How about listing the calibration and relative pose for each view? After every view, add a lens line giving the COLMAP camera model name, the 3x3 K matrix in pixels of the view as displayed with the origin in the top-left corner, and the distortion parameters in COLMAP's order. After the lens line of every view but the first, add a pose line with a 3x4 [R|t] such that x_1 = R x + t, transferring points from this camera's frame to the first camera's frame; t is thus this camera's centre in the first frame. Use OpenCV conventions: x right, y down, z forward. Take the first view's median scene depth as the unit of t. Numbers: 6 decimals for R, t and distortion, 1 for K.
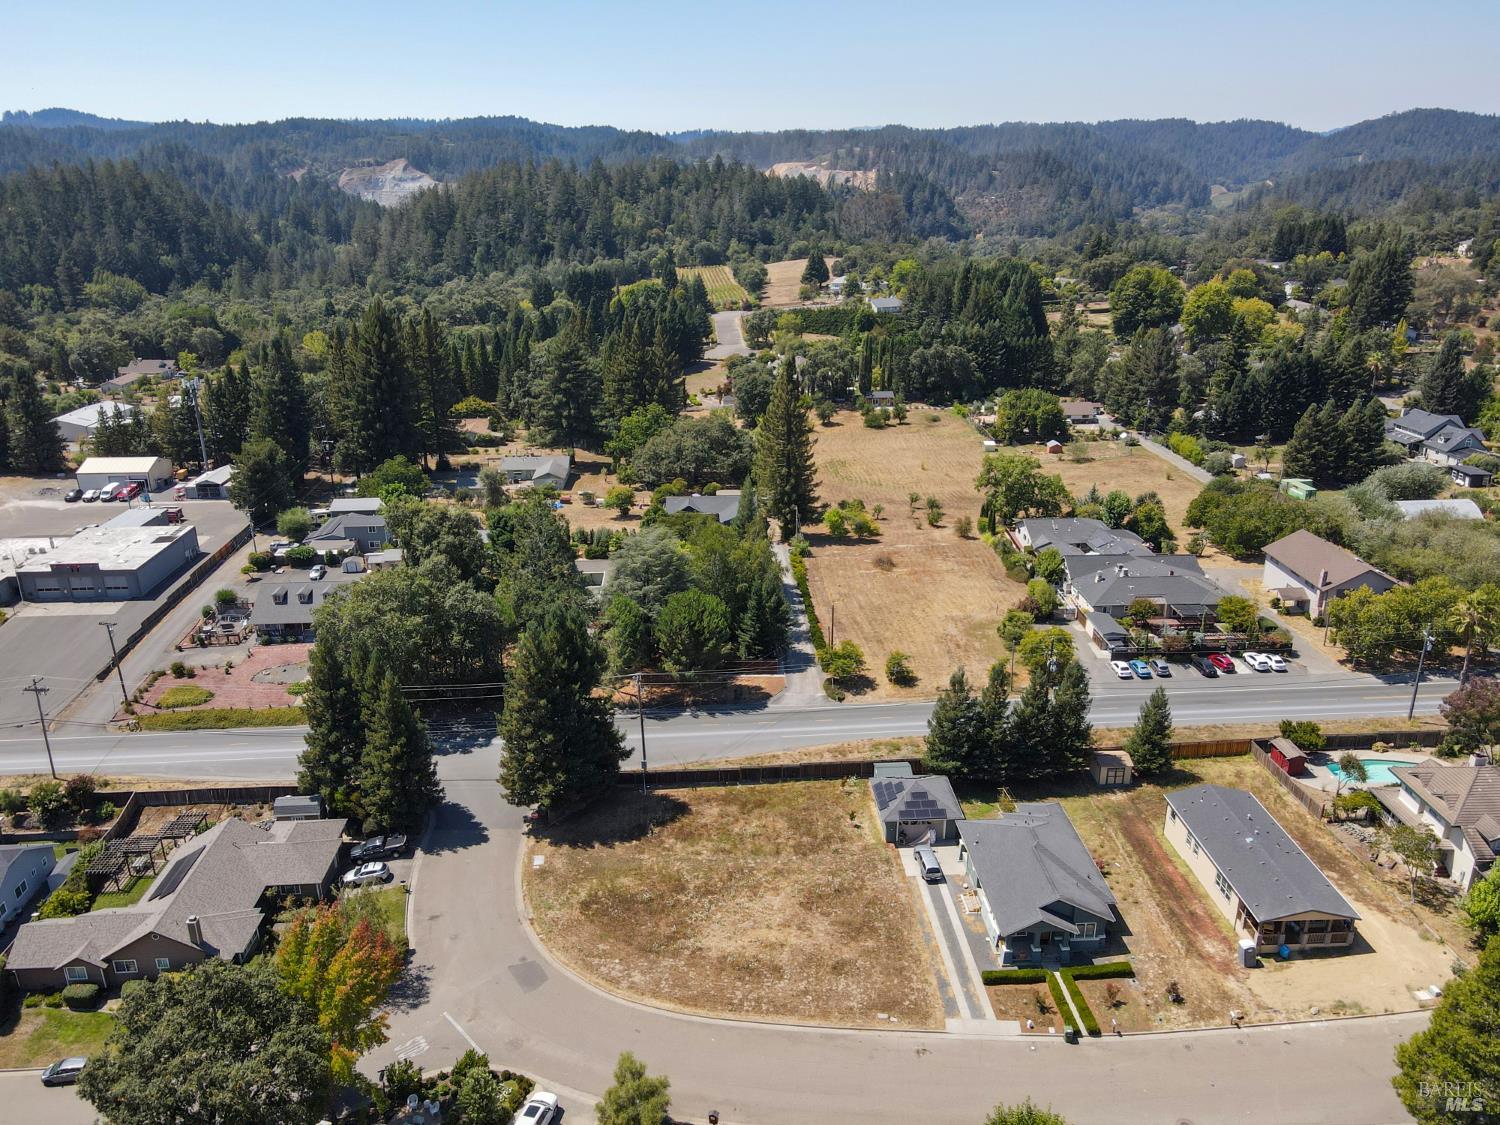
lens RADIAL K [[1086.1, 0, 750.0], [0, 1086.1, 562.5], [0, 0, 1]] dist [-0.001873, 0.029435]
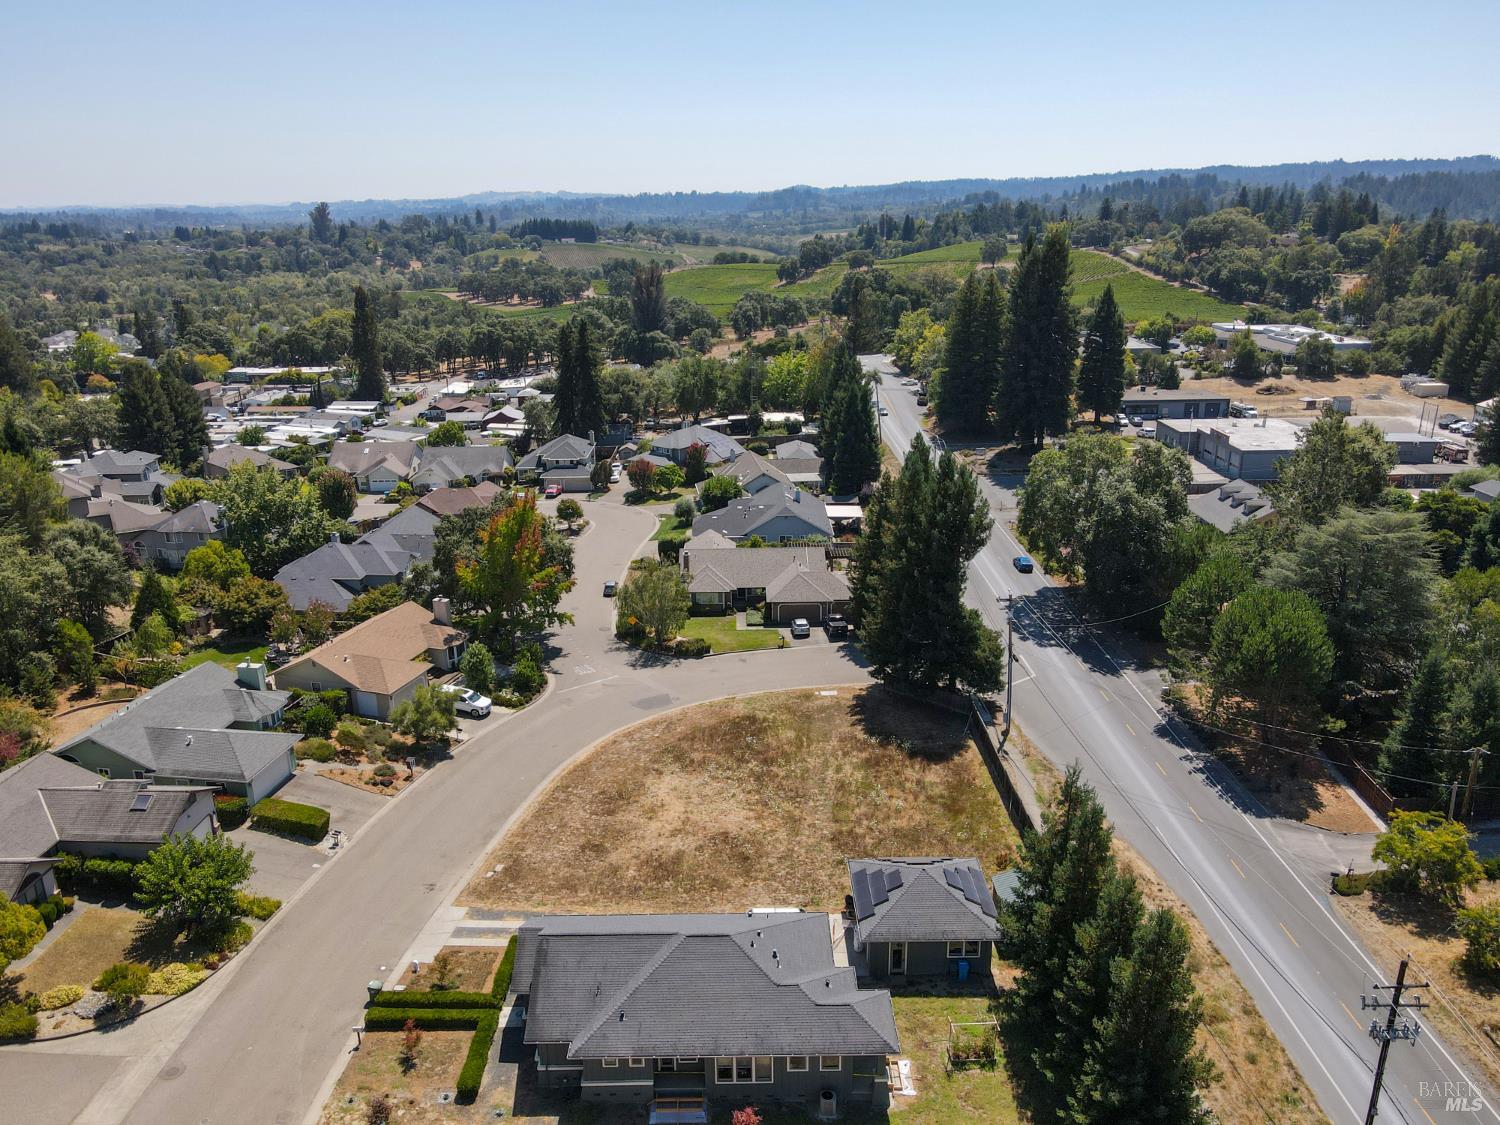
lens RADIAL K [[1086.1, 0, 750.0], [0, 1086.1, 562.5], [0, 0, 1]] dist [-0.001873, 0.029435]
pose [[-0.046429, 0.311587, -0.949083, 0.675539], [-0.331719, 0.891382, 0.308871, -0.097468], [0.942235, 0.329170, 0.061973, 0.843331]]
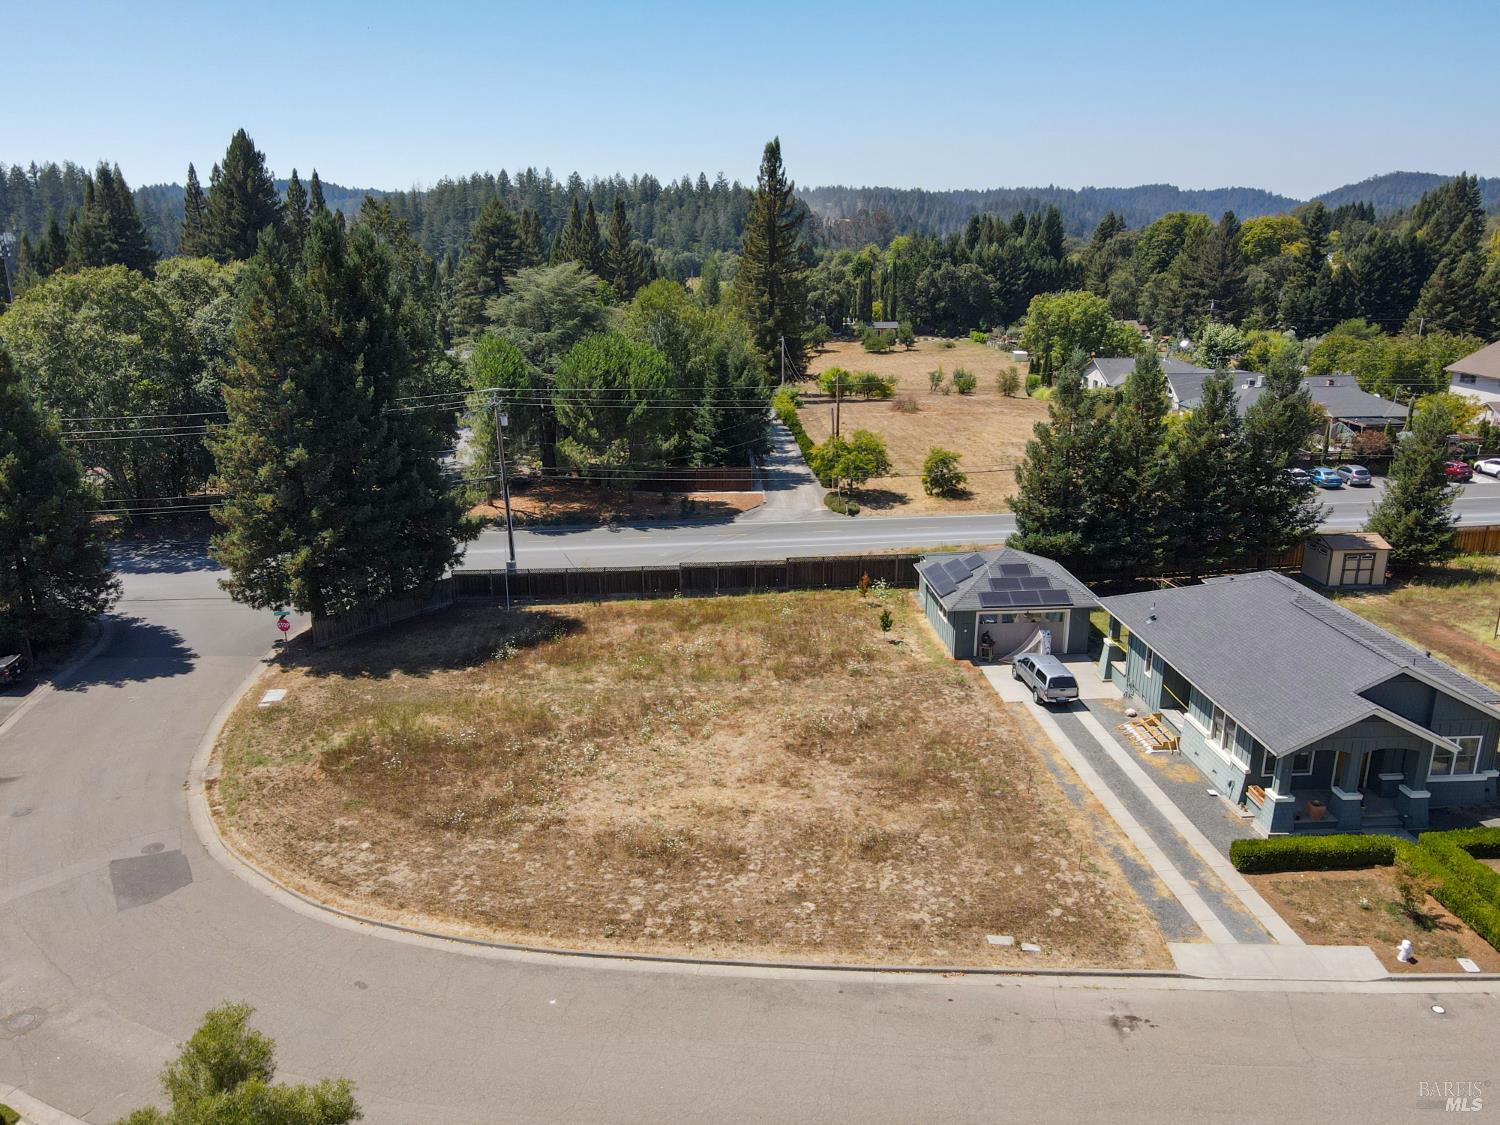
lens RADIAL K [[1086.1, 0, 750.0], [0, 1086.1, 562.5], [0, 0, 1]] dist [-0.001873, 0.029435]
pose [[0.999955, -0.003183, 0.008958, 0.024401], [0.003773, 0.997771, -0.066625, 0.247912], [-0.008726, 0.066656, 0.997738, 0.487801]]
